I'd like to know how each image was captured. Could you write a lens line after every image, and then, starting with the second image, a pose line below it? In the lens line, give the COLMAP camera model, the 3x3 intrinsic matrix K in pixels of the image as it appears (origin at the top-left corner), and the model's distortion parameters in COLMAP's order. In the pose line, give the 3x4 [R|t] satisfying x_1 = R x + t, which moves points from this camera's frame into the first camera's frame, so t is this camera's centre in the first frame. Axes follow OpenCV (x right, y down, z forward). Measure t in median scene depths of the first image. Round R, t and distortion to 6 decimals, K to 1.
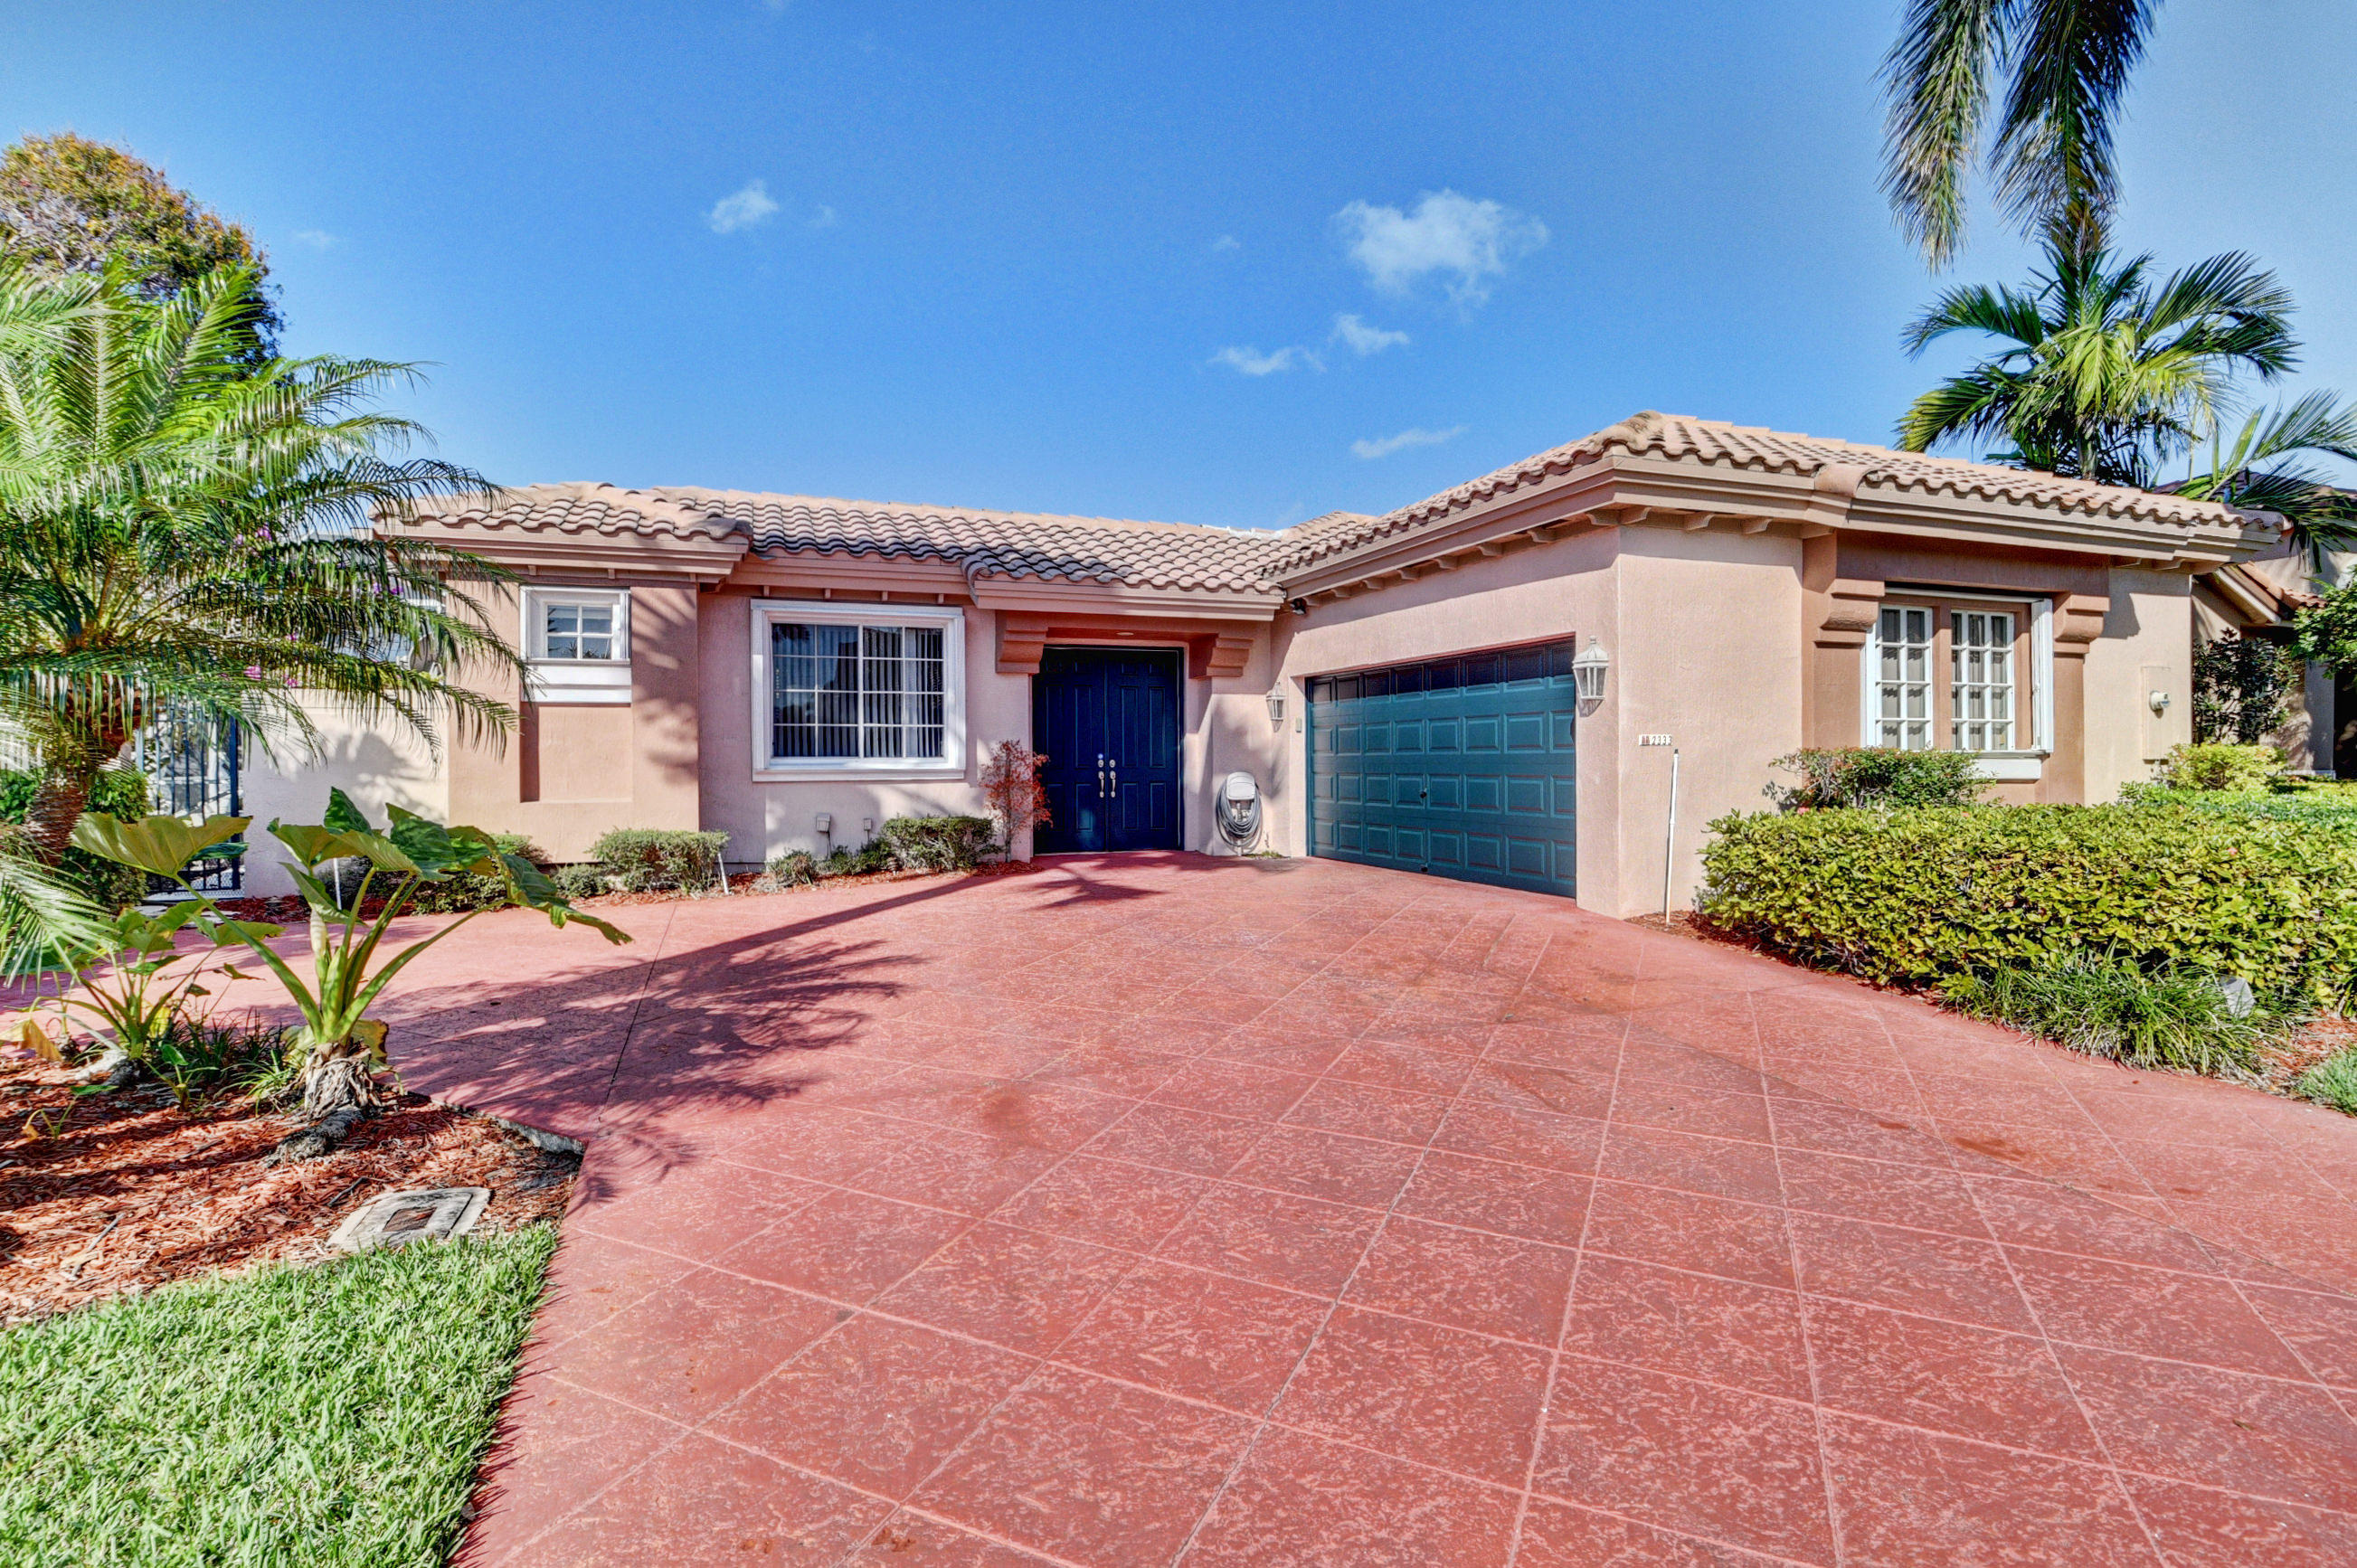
lens RADIAL K [[1153.6, 0, 1177.7], [0, 1153.6, 785.5], [0, 0, 1]] dist [-0.022308, -0.000706]
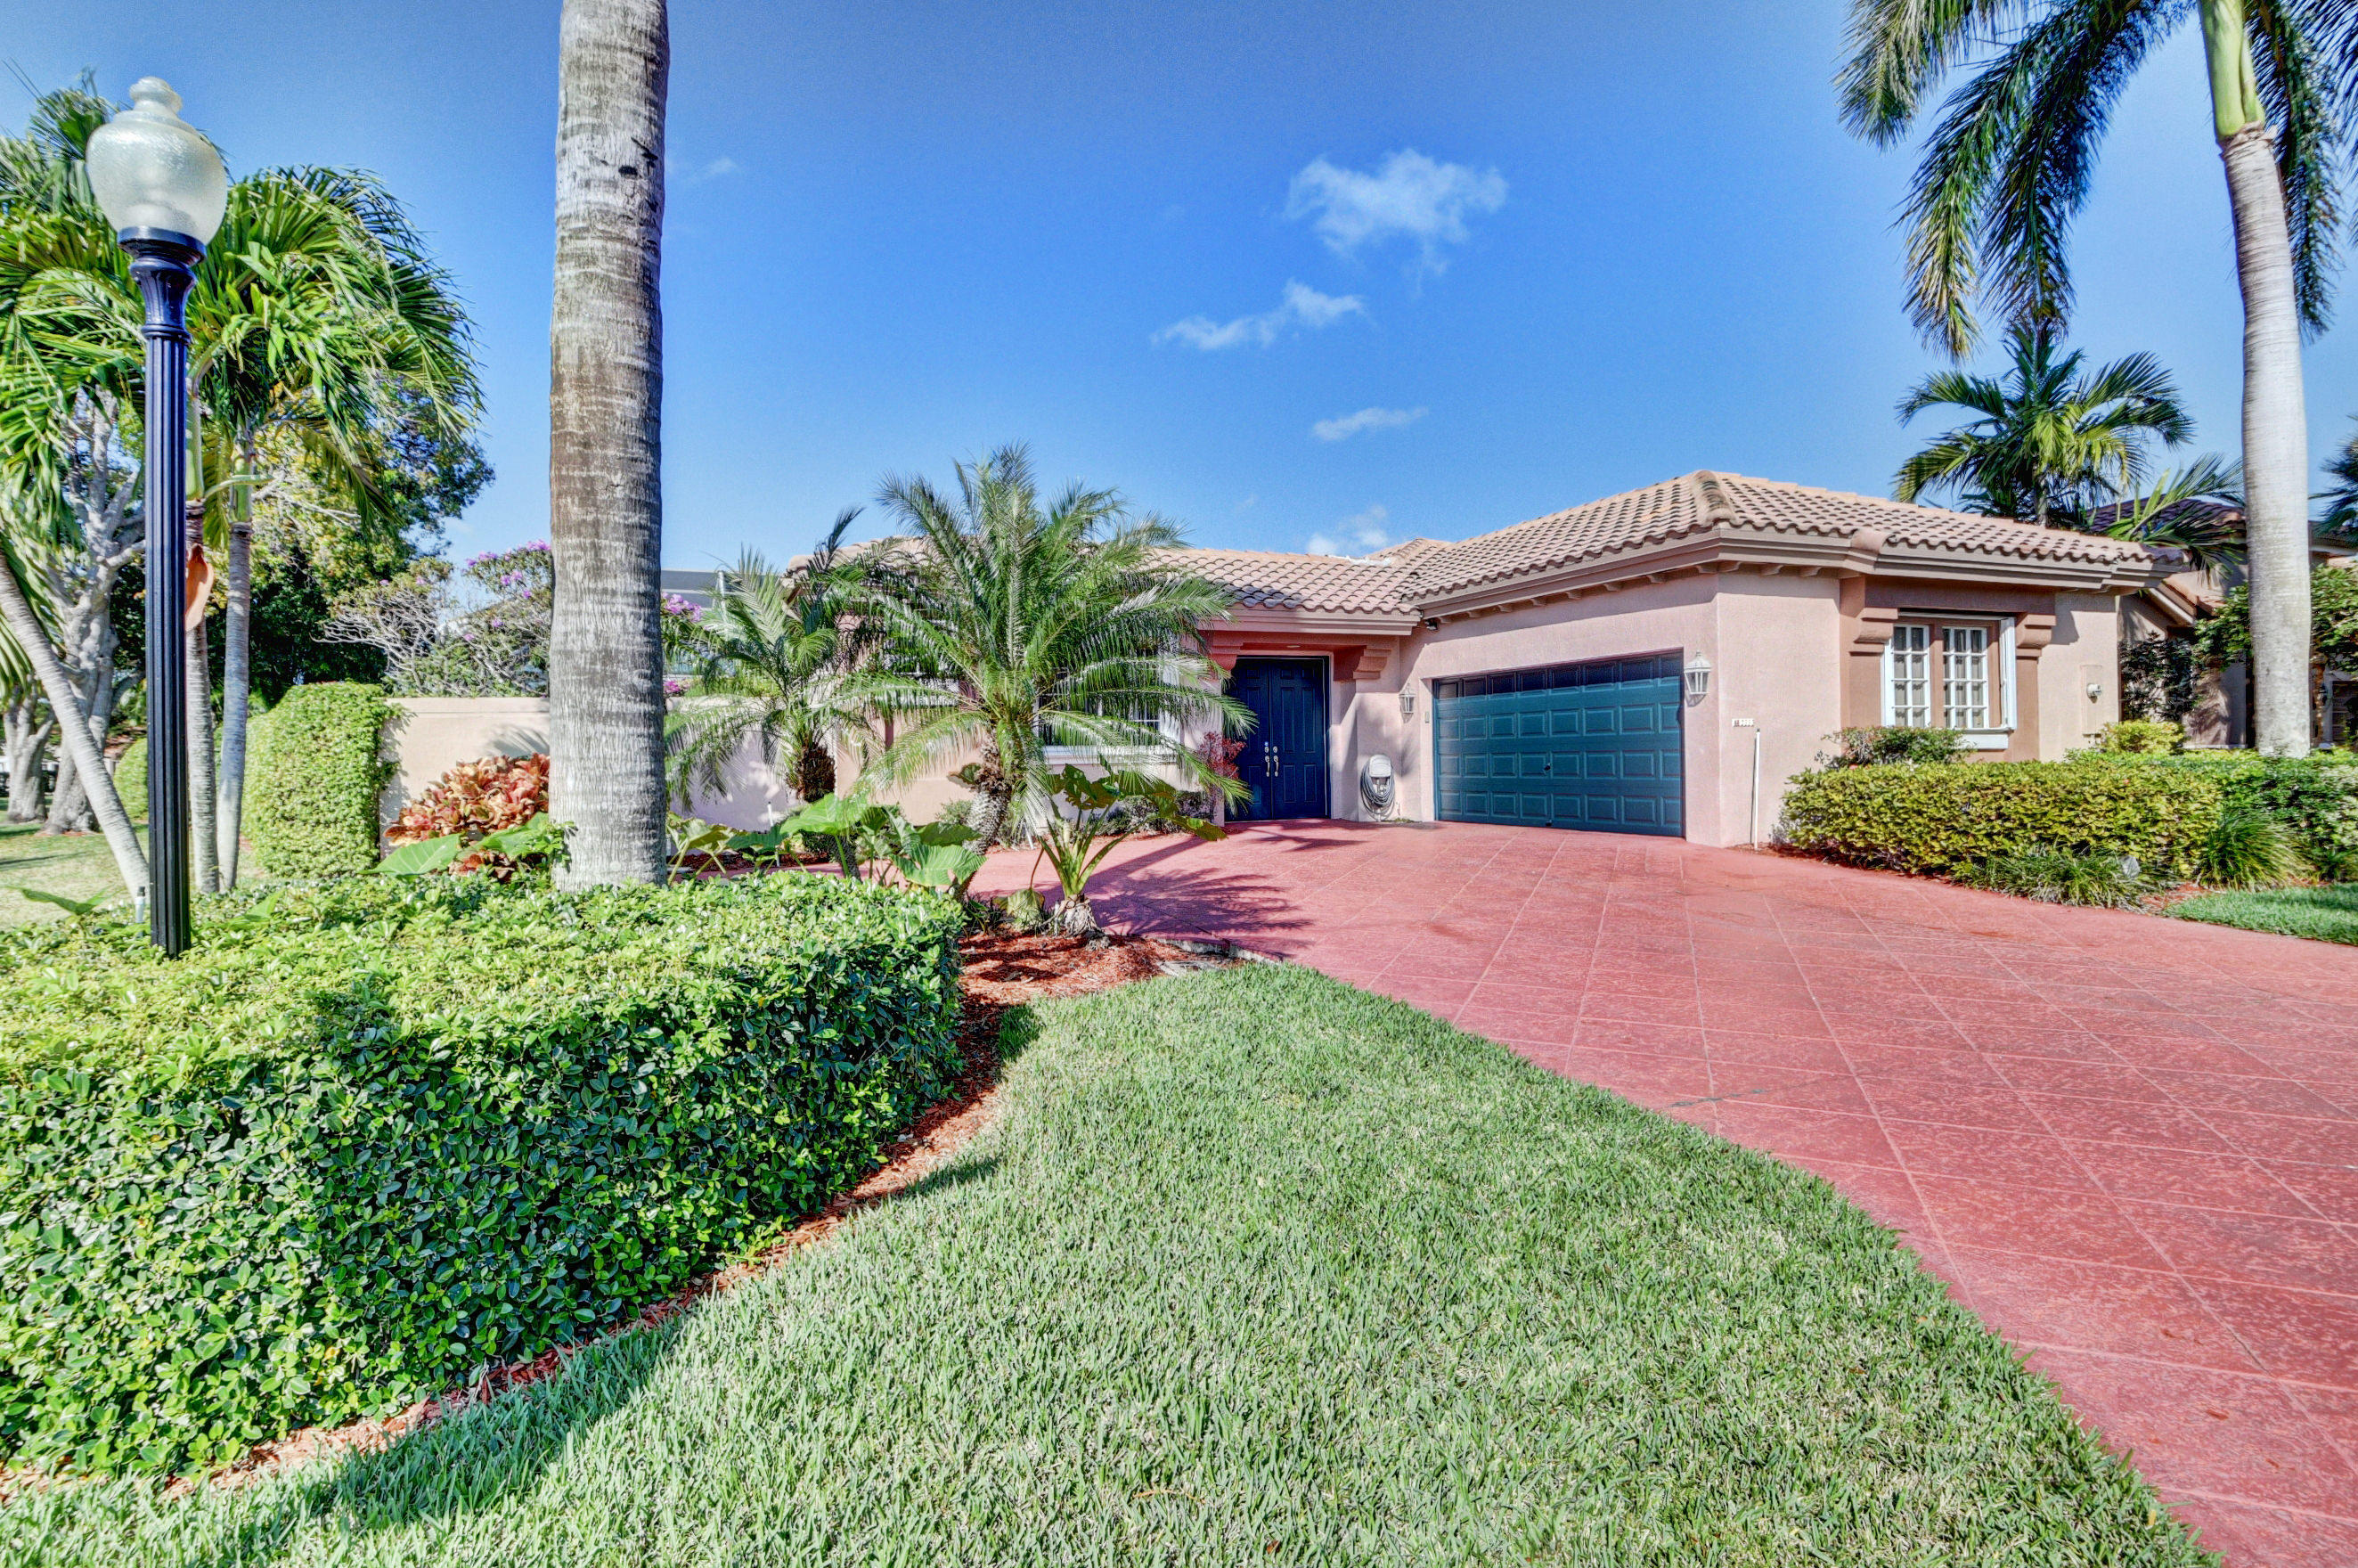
lens RADIAL K [[1248.8, 0, 1108.9], [0, 1248.8, 789.8], [0, 0, 1]] dist [-0.013995, -0.001264]
pose [[0.999565, -0.013478, 0.026235, -0.348142], [0.013493, 0.999909, -0.000420, 0.028793], [-0.026227, 0.000774, 0.999656, -0.443007]]
